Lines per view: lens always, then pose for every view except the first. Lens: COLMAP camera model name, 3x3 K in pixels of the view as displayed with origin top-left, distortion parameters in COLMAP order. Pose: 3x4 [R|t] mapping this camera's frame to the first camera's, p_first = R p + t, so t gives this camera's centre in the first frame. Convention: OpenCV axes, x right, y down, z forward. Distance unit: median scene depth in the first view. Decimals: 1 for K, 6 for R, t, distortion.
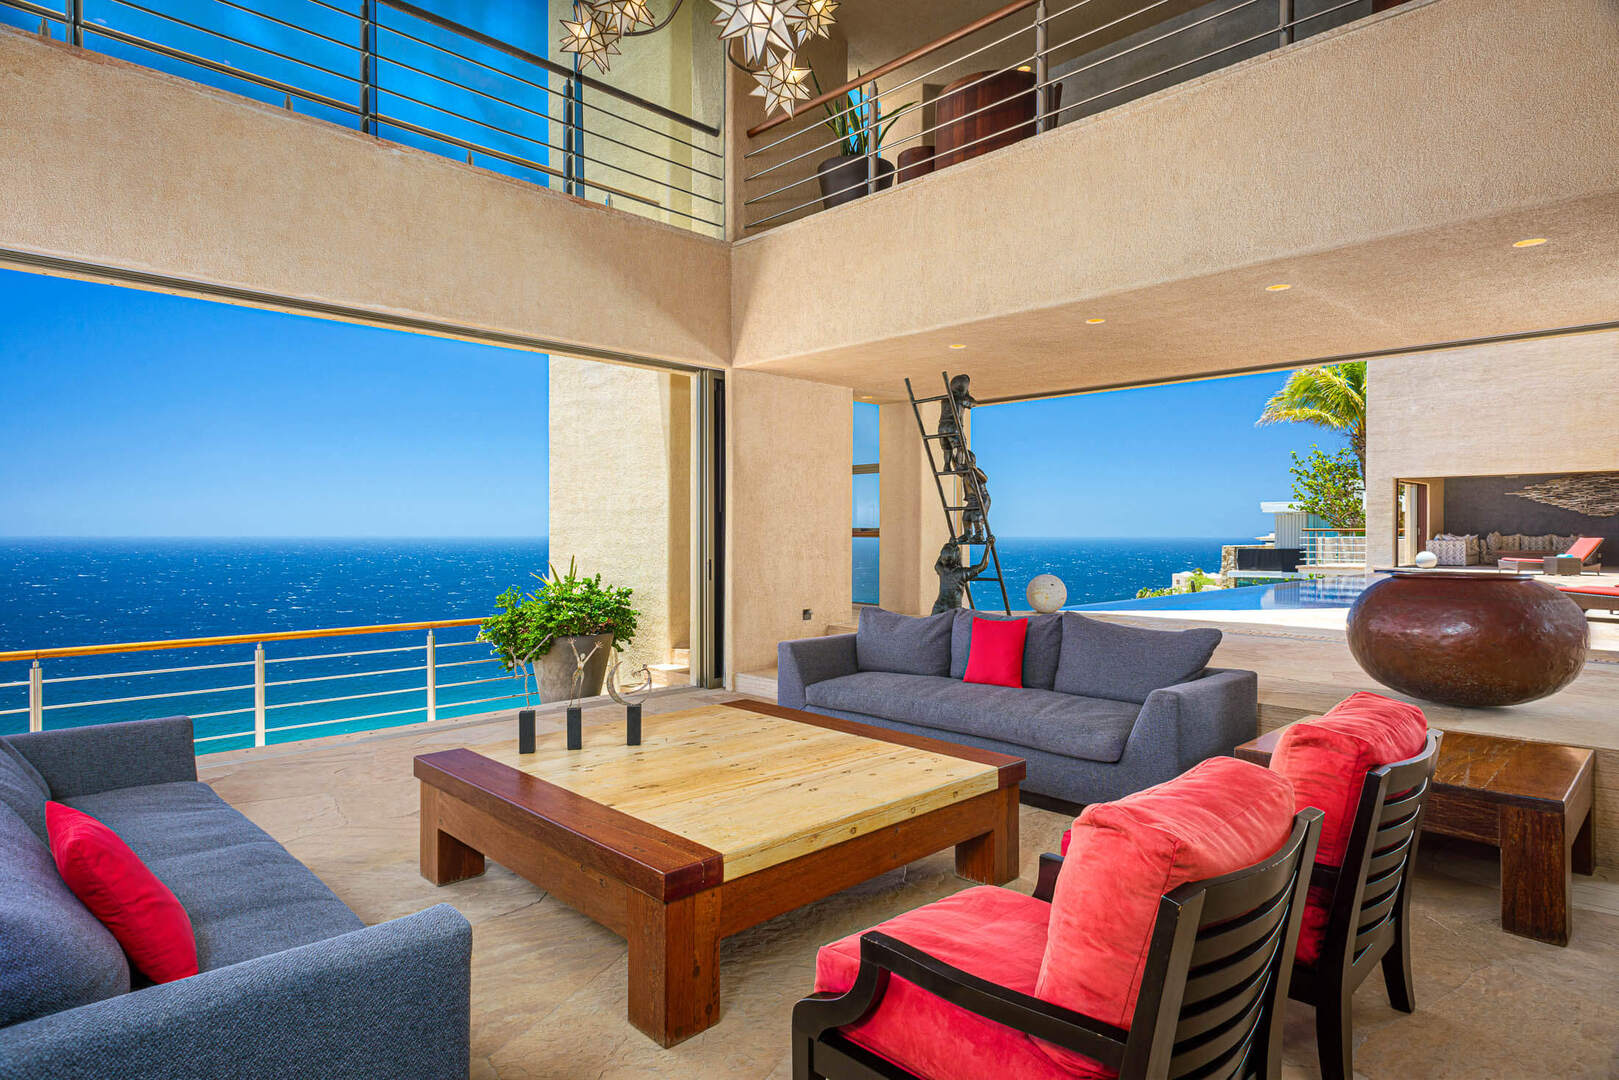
lens RADIAL K [[891.9, 0, 810.9], [0, 891.9, 535.6], [0, 0, 1]] dist [0.003789, -0.000860]
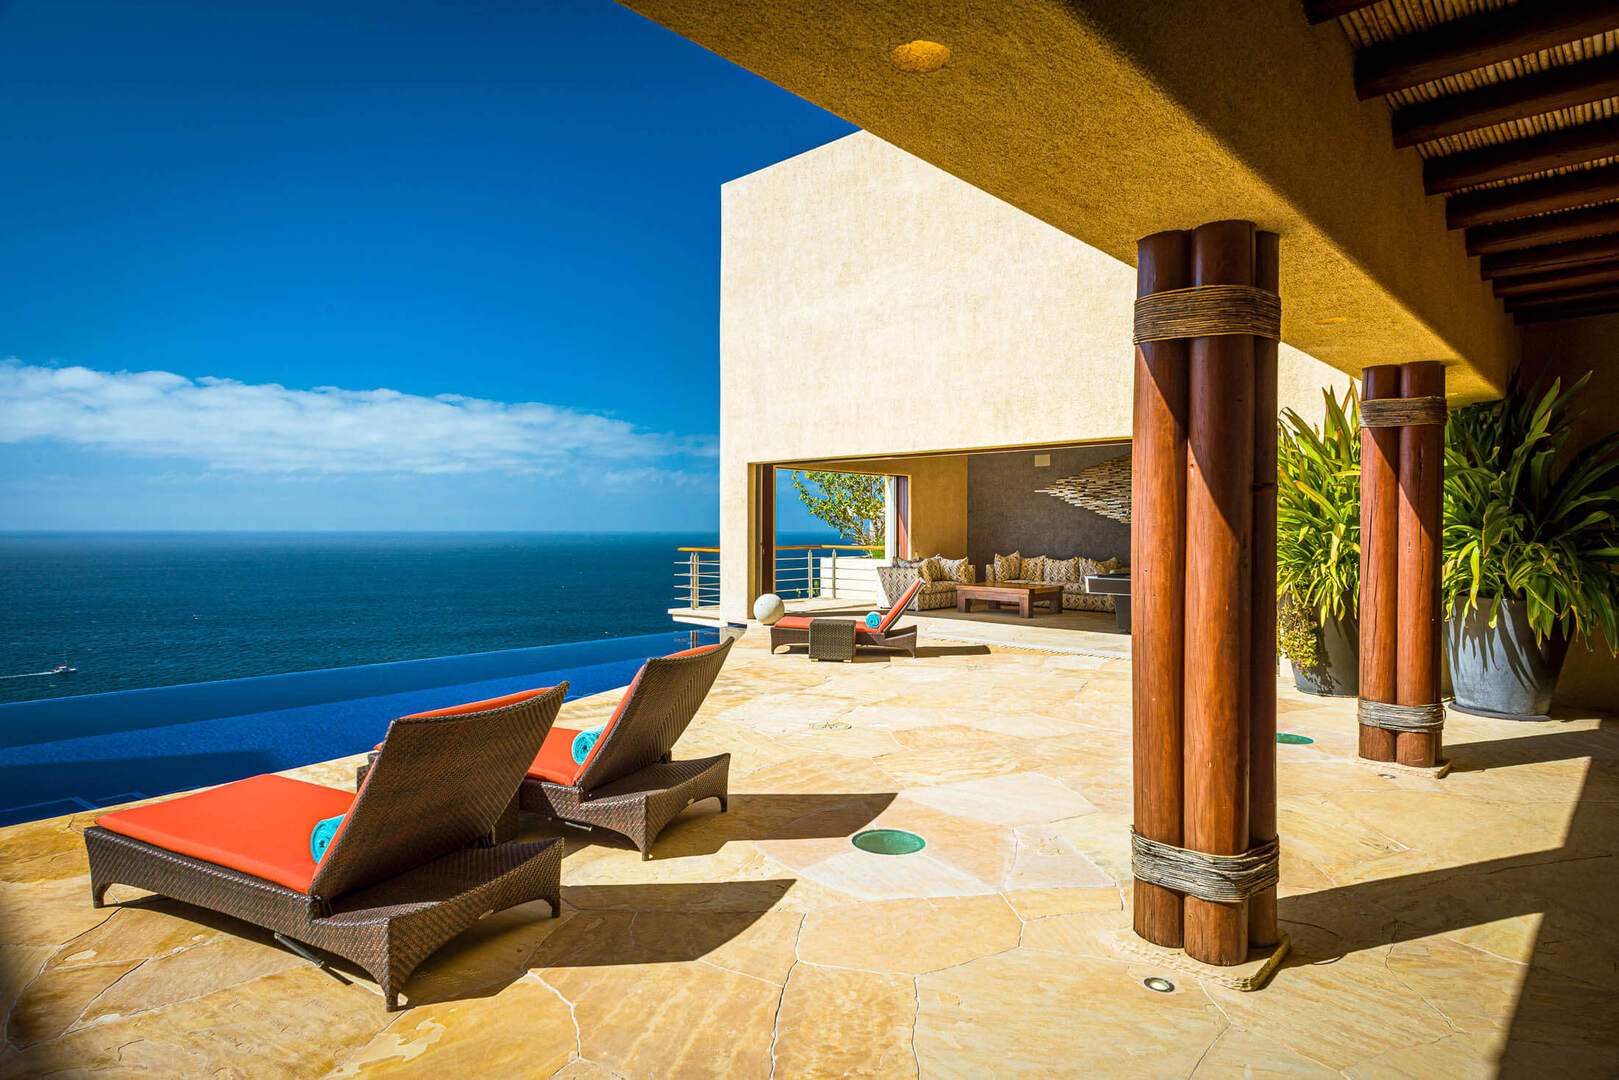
lens RADIAL K [[891.9, 0, 810.9], [0, 891.9, 535.6], [0, 0, 1]] dist [0.003789, -0.000860]
pose [[0.999352, 0.000545, 0.035993, 0.604043], [-0.000654, 0.999995, 0.003026, -0.017508], [-0.035991, -0.003047, 0.999347, 0.381715]]
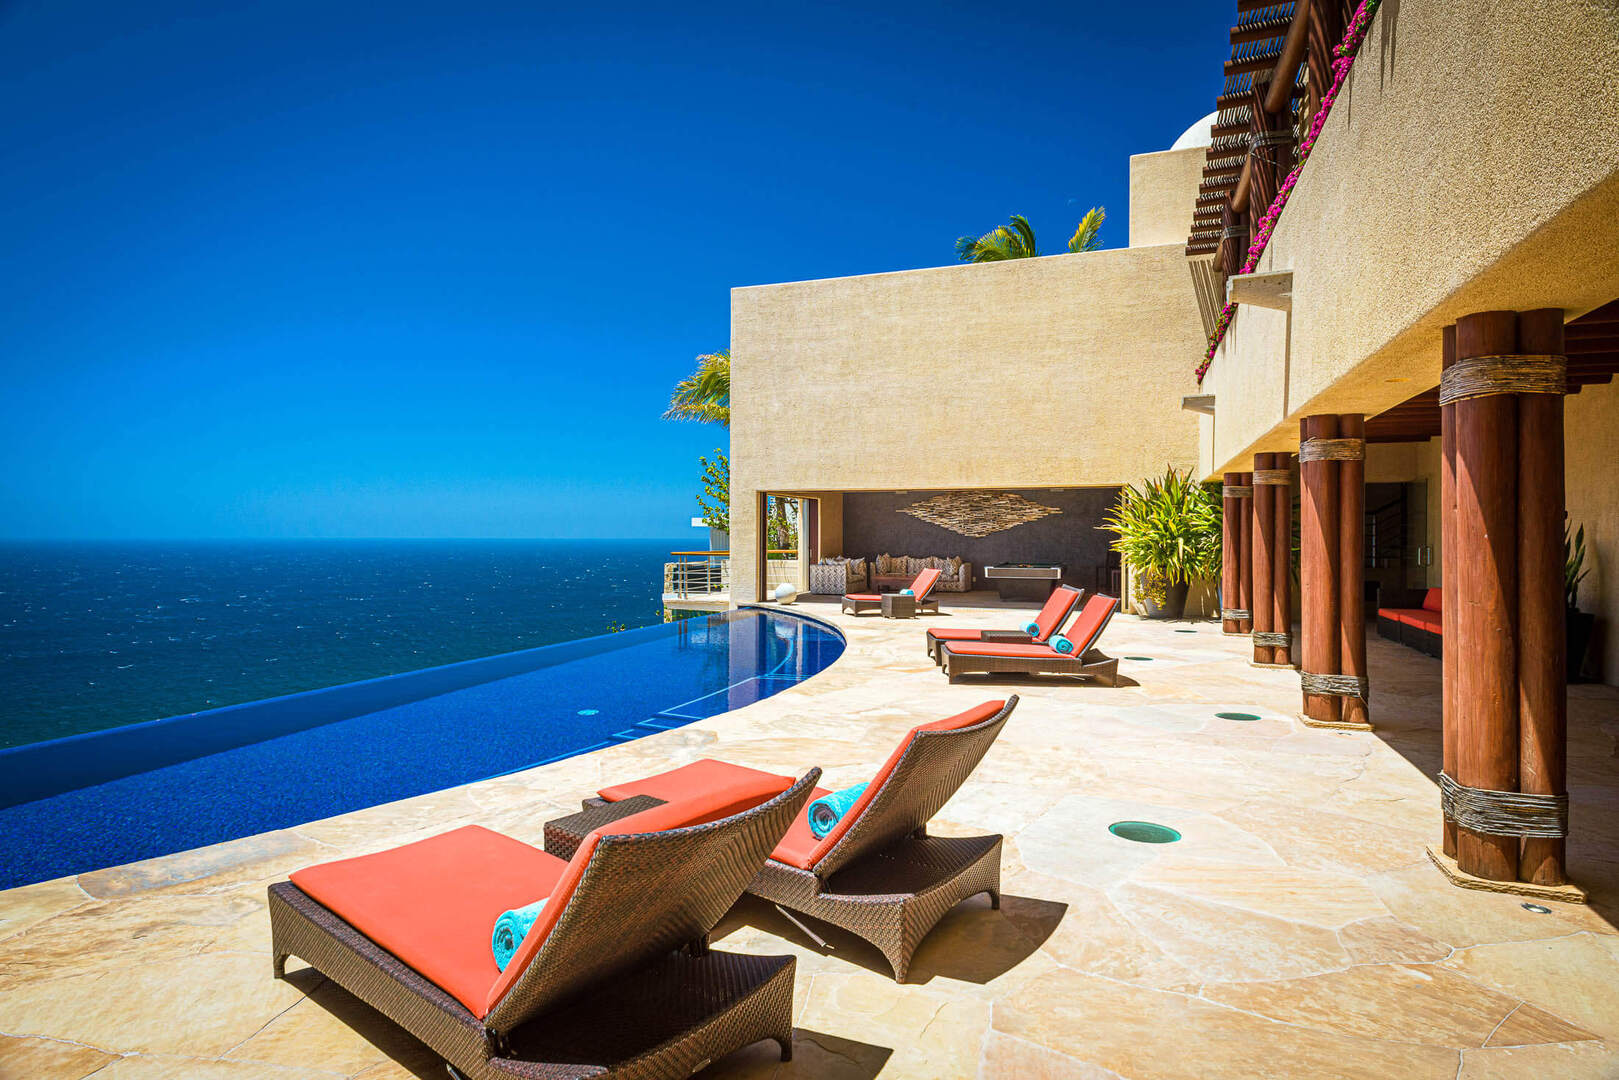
lens RADIAL K [[872.8, 0, 803.2], [0, 872.8, 538.6], [0, 0, 1]] dist [0.003393, 0.000857]
pose [[0.904730, -0.000388, 0.425986, 0.318757], [0.000581, 1.000000, -0.000322, -0.018914], [-0.425986, 0.000539, 0.904730, 0.242586]]
